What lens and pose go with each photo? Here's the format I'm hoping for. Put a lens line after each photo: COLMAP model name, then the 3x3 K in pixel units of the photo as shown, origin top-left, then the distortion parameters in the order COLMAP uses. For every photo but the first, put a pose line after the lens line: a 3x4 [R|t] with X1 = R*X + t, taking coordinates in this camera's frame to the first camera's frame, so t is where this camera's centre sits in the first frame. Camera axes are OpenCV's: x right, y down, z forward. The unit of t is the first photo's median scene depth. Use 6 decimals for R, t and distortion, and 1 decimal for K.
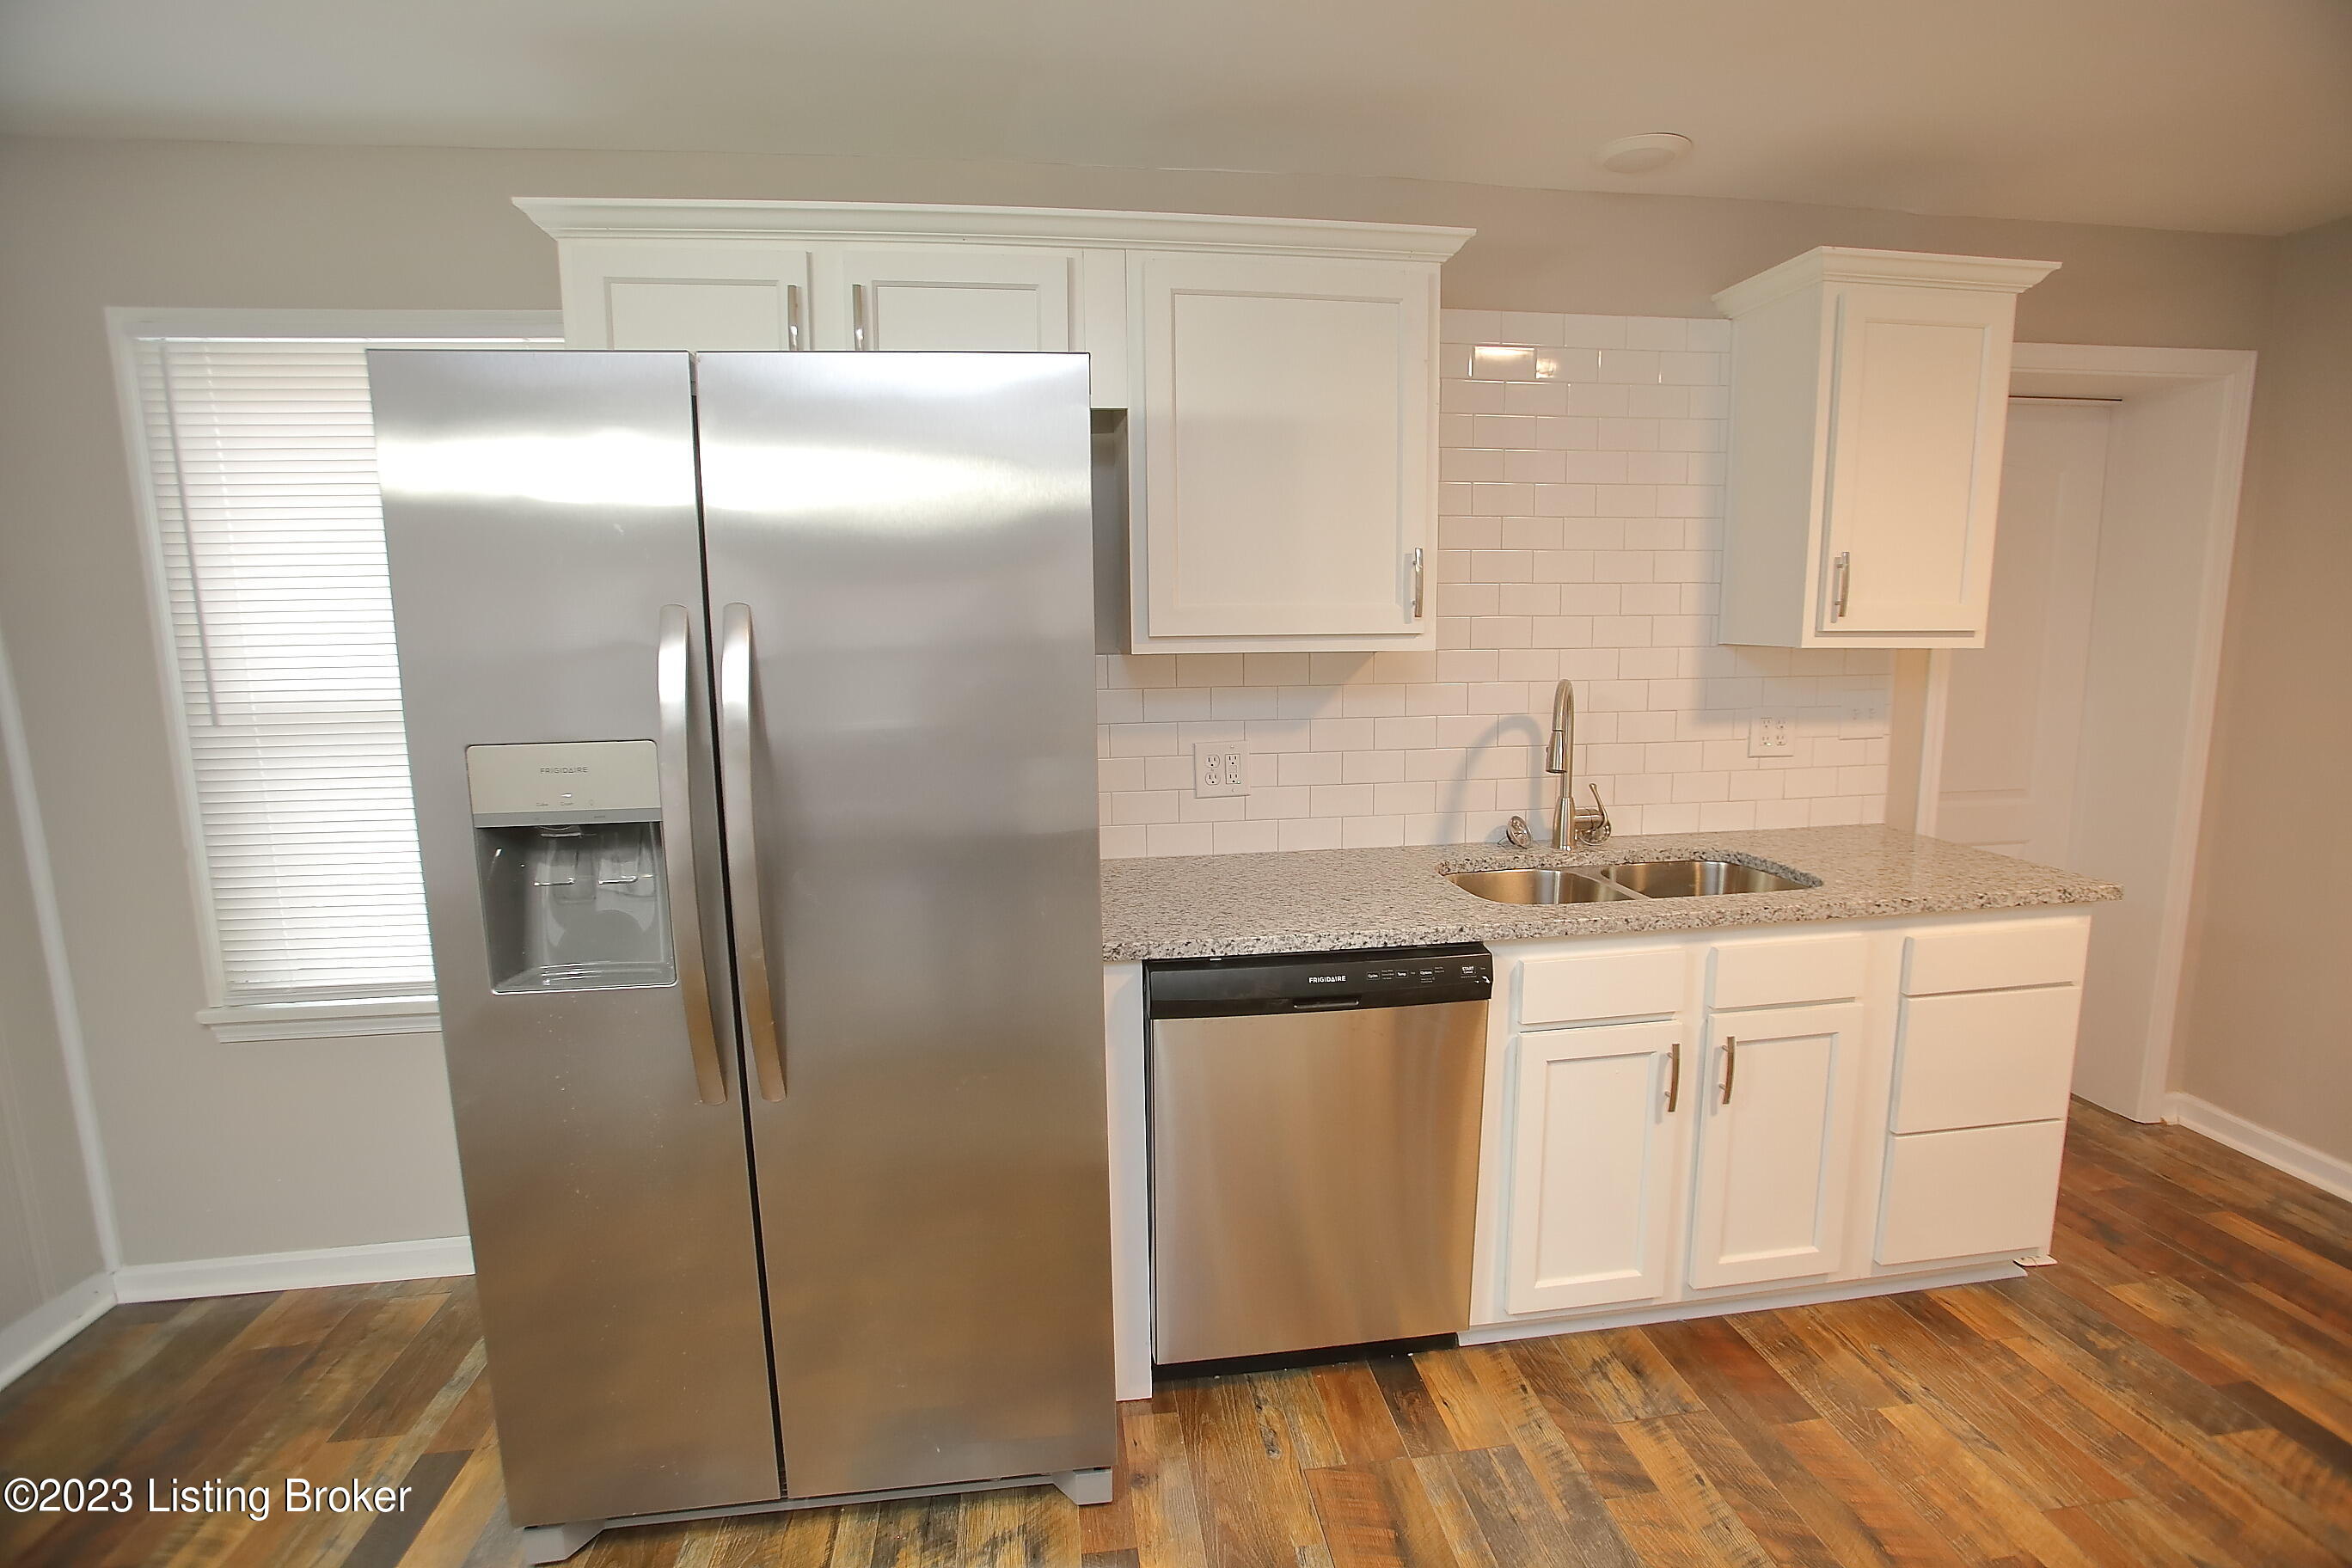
lens RADIAL K [[1112.9, 0, 1176.0], [0, 1112.9, 784.0], [0, 0, 1]] dist [-0.019187, -0.000042]
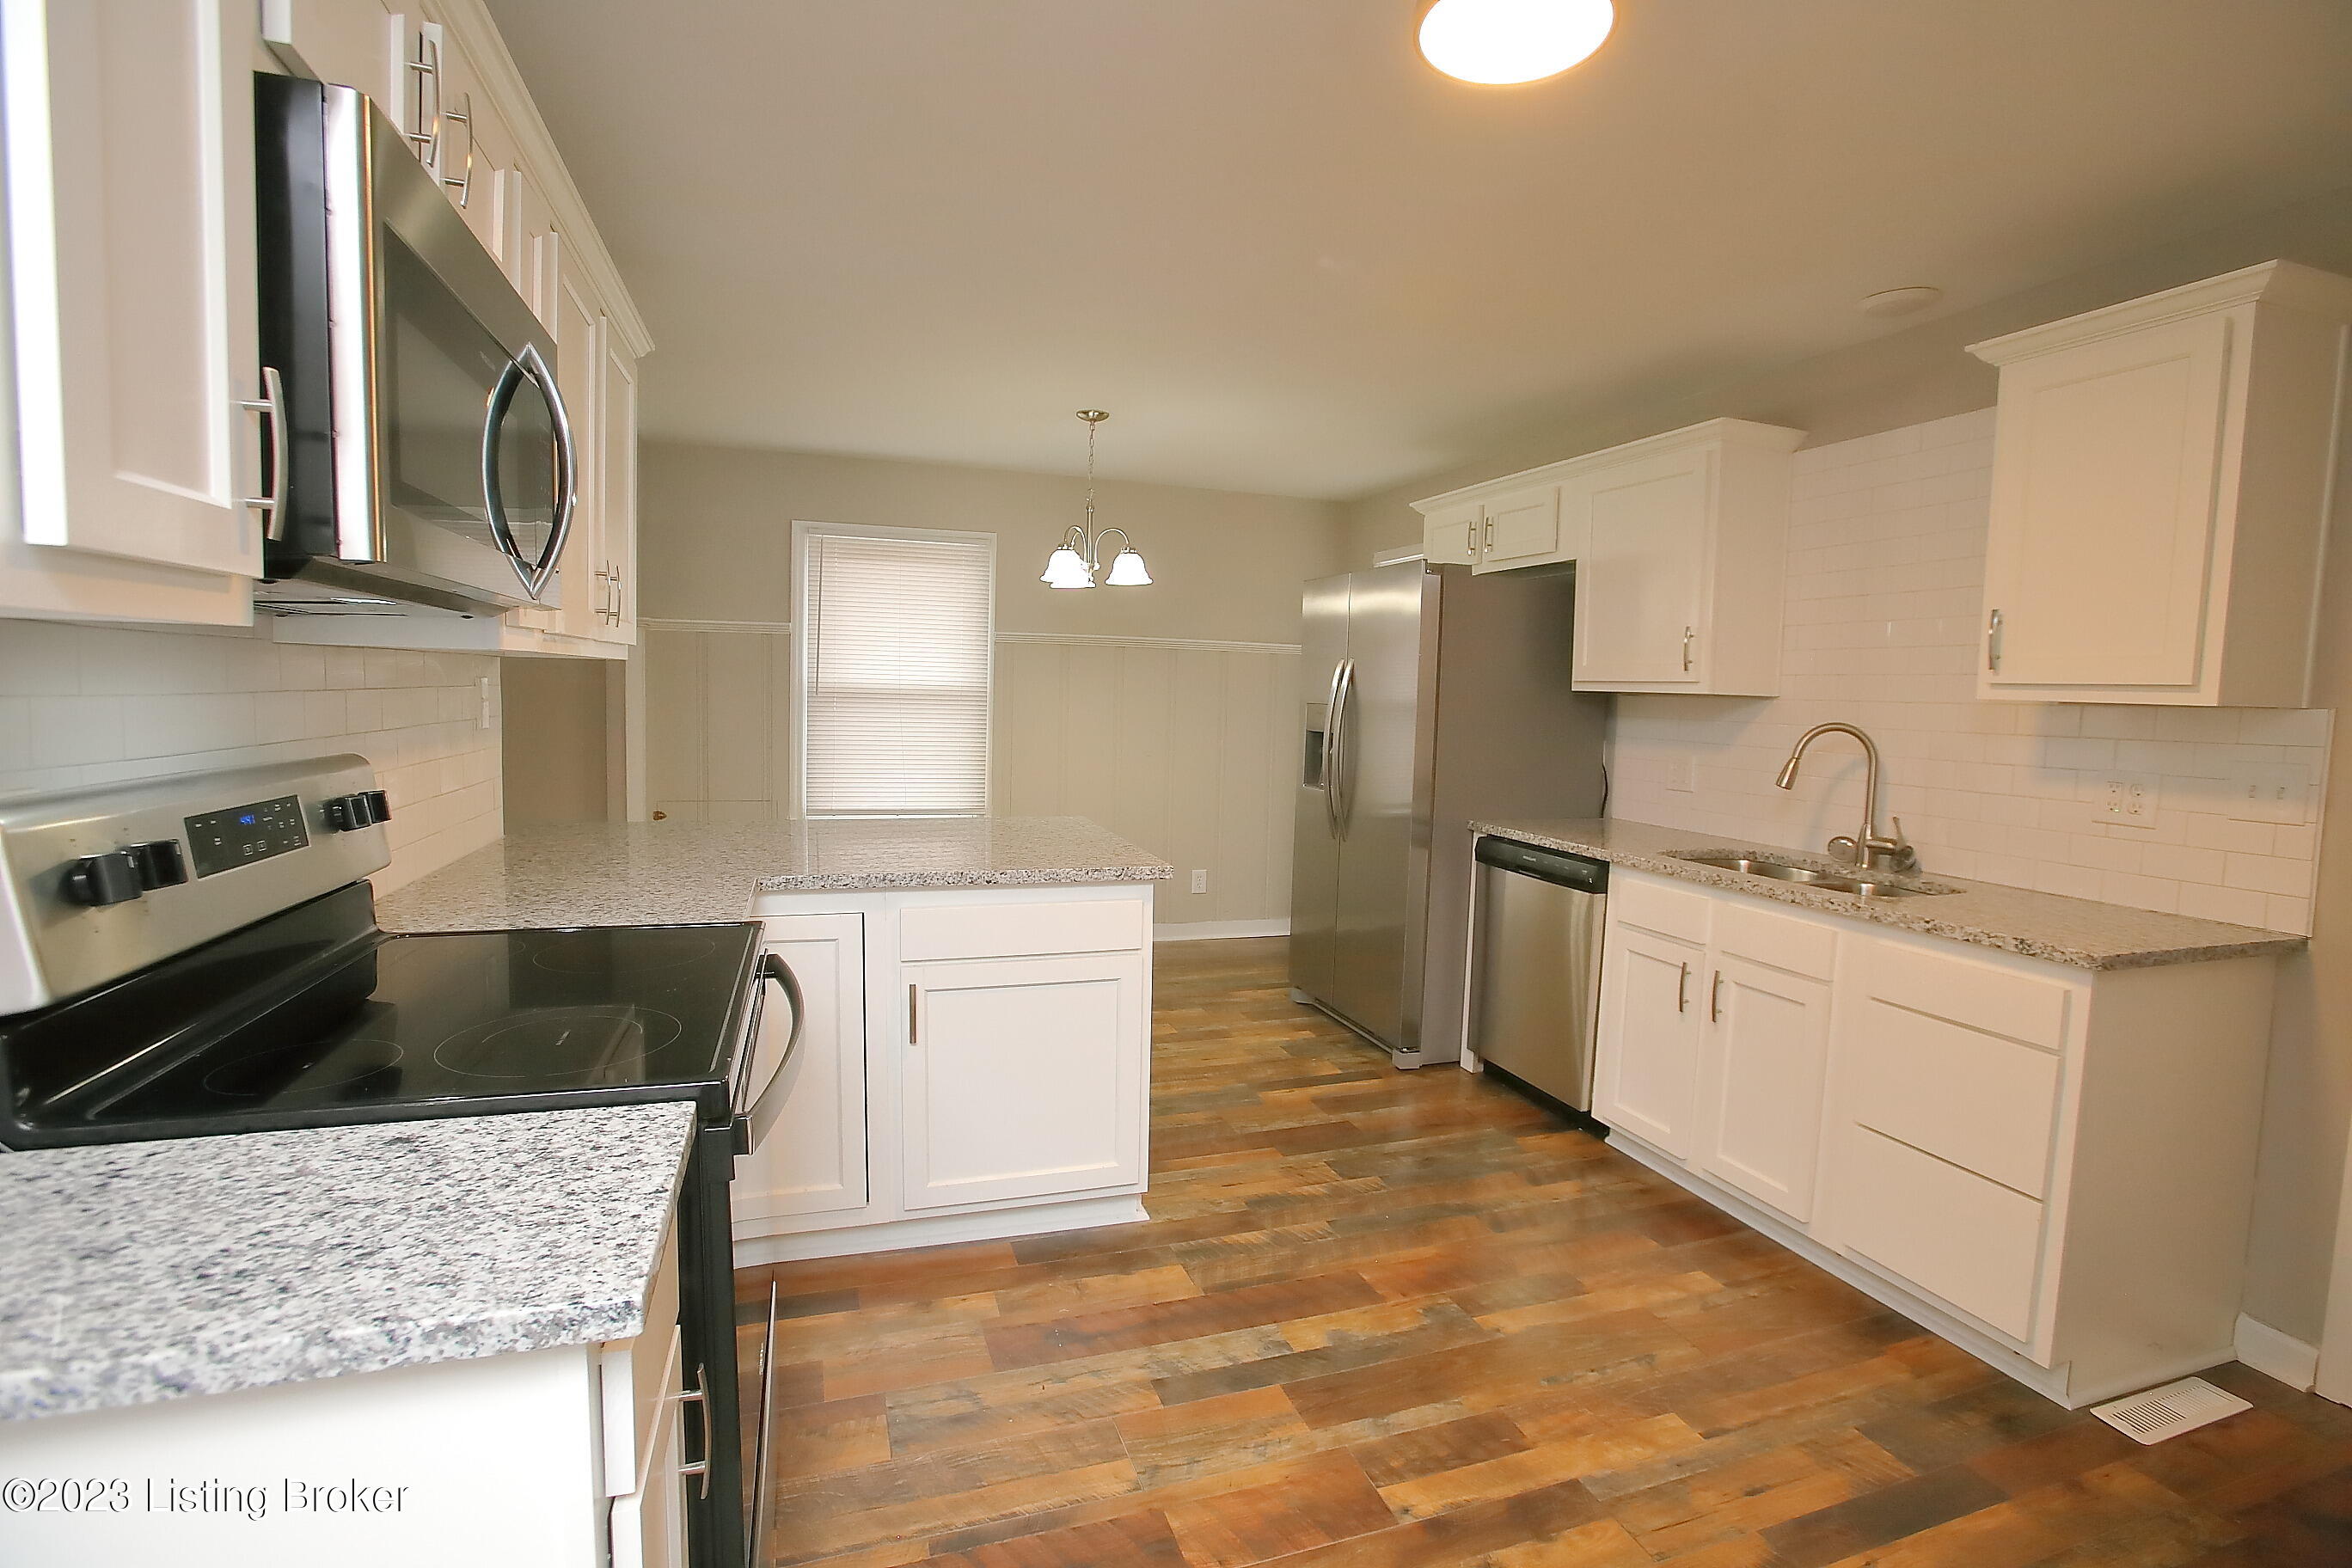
lens RADIAL K [[1074.9, 0, 1176.8], [0, 1074.9, 750.5], [0, 0, 1]] dist [-0.001520, 0.000117]
pose [[0.186351, 0.079328, -0.979275, 1.598969], [-0.185103, 0.981720, 0.044302, 0.027004], [0.964889, 0.173011, 0.197629, 0.053783]]
